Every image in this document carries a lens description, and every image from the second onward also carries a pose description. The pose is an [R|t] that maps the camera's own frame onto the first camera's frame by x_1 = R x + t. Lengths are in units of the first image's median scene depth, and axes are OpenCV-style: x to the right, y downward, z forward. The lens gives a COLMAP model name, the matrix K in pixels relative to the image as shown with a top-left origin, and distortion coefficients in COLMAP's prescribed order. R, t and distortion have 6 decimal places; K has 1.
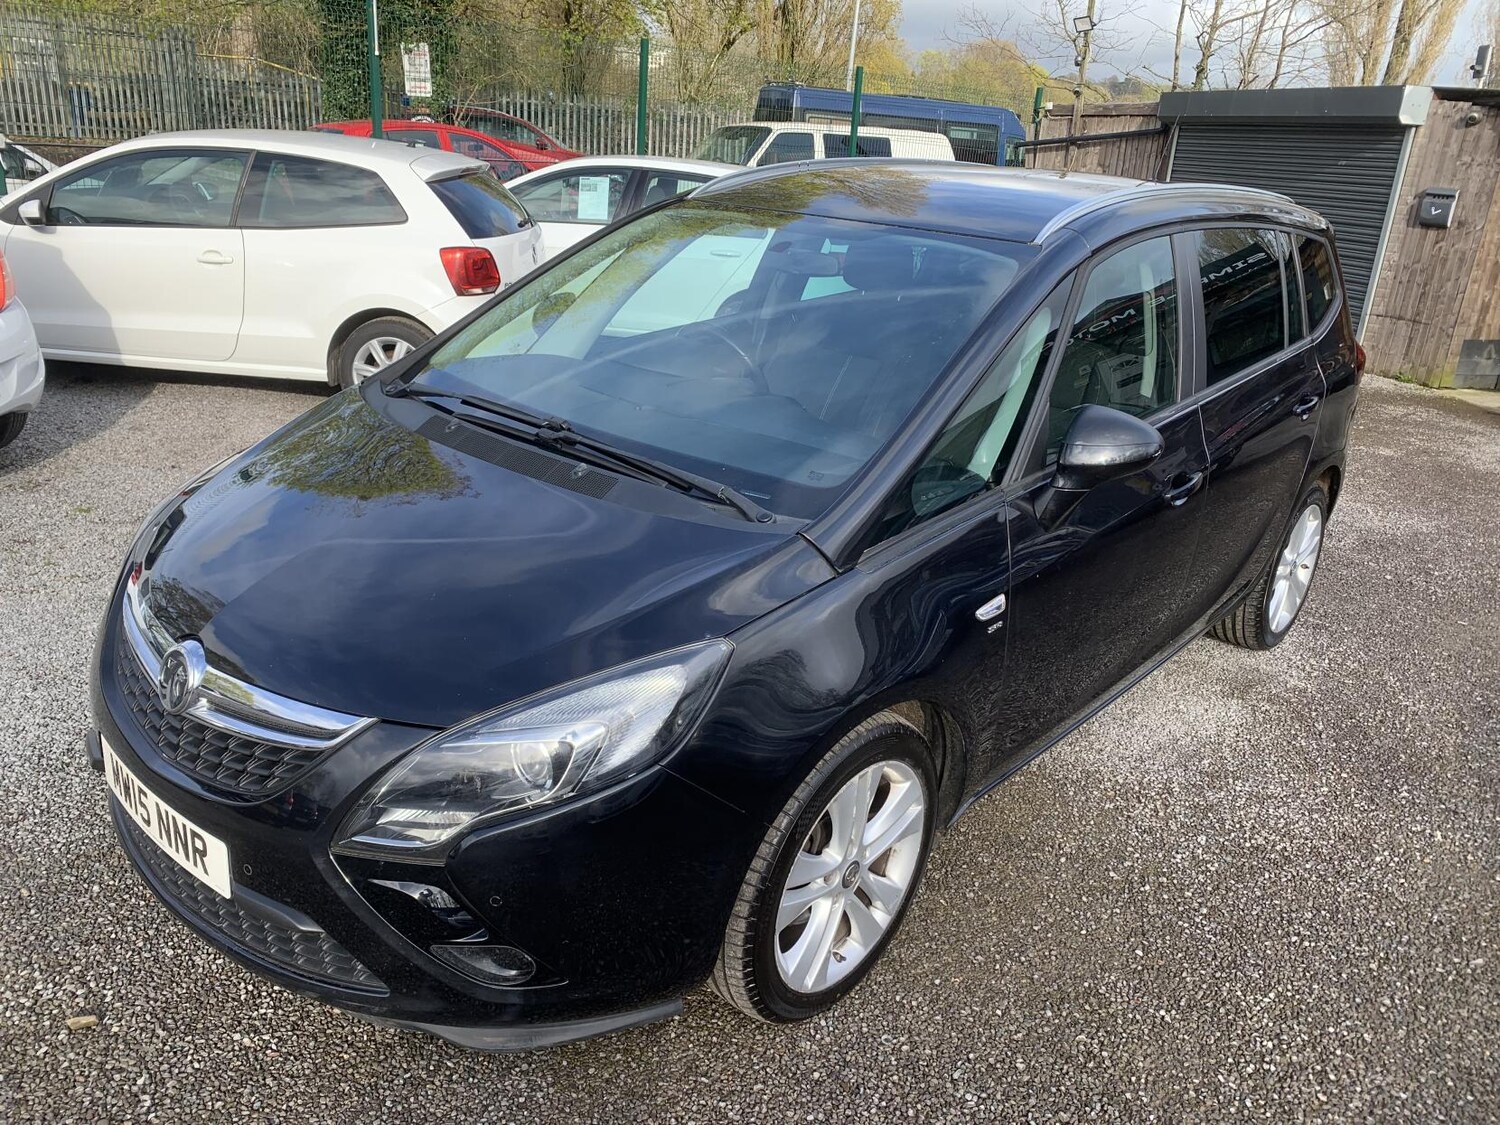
lens RADIAL K [[1149.4, 0, 752.9], [0, 1149.4, 555.6], [0, 0, 1]] dist [0.009595, -0.011636]
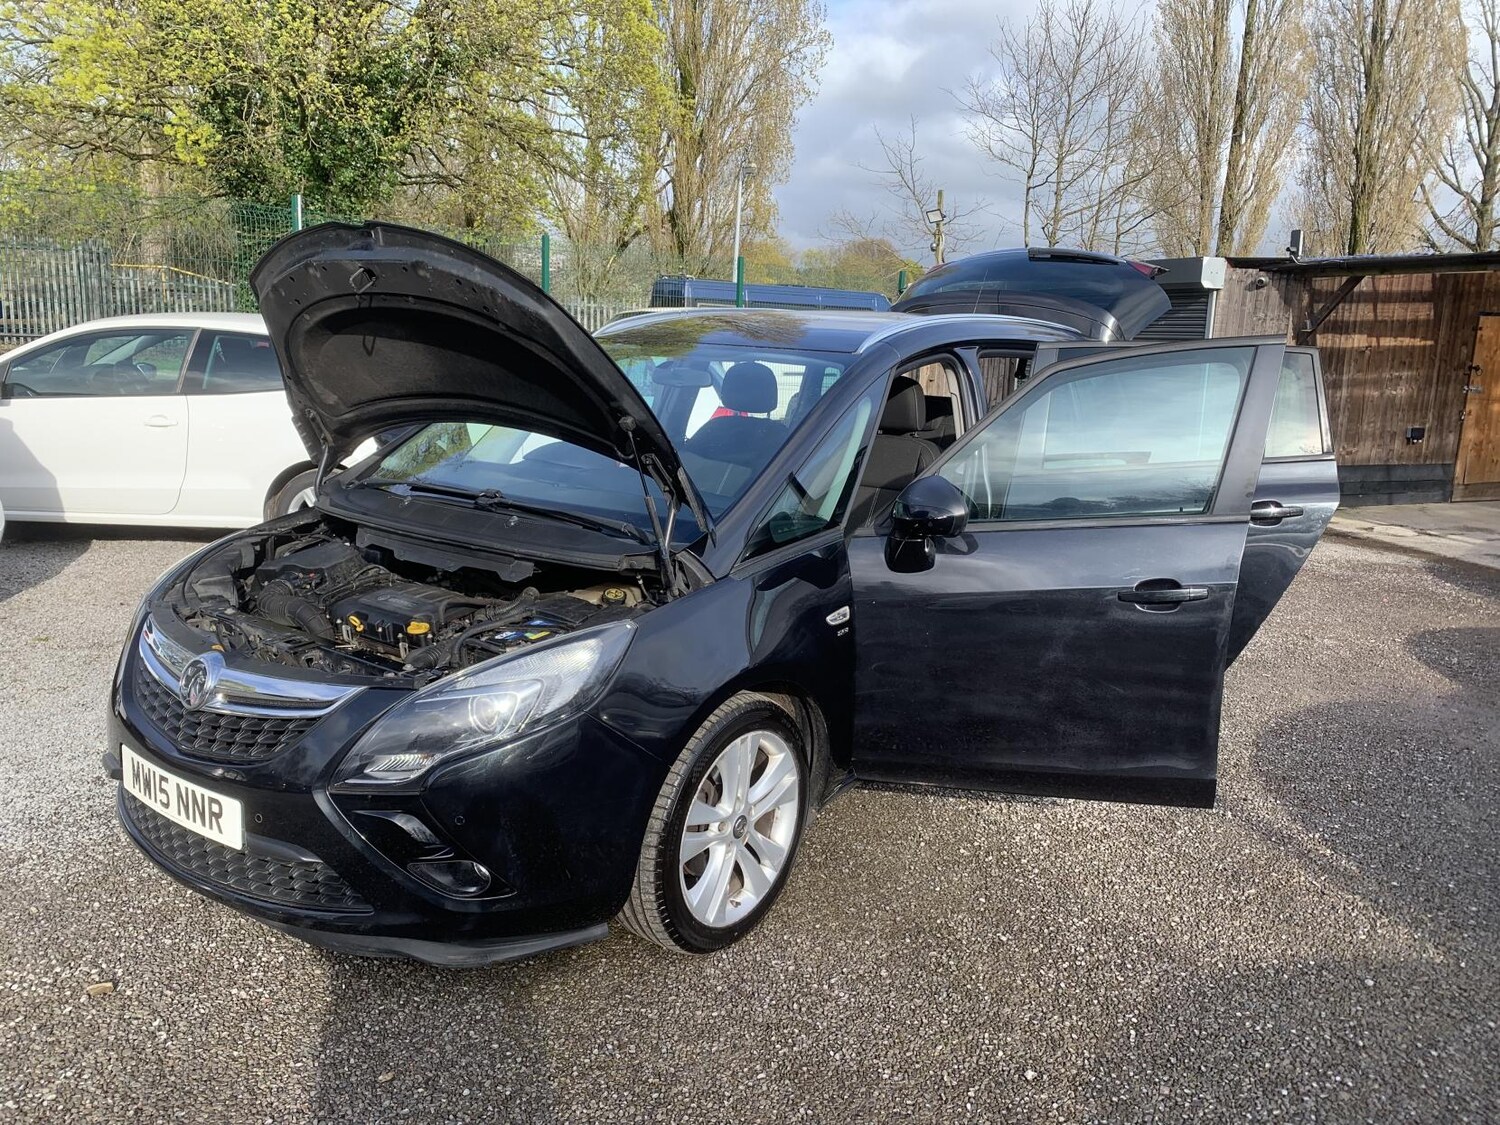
lens RADIAL K [[1149.4, 0, 758.9], [0, 1149.4, 543.5], [0, 0, 1]] dist [0.009595, -0.011636]
pose [[0.995310, -0.045383, 0.085426, 0.011337], [0.058862, 0.984942, -0.162556, 0.155599], [-0.076762, 0.166822, 0.982994, -0.248325]]
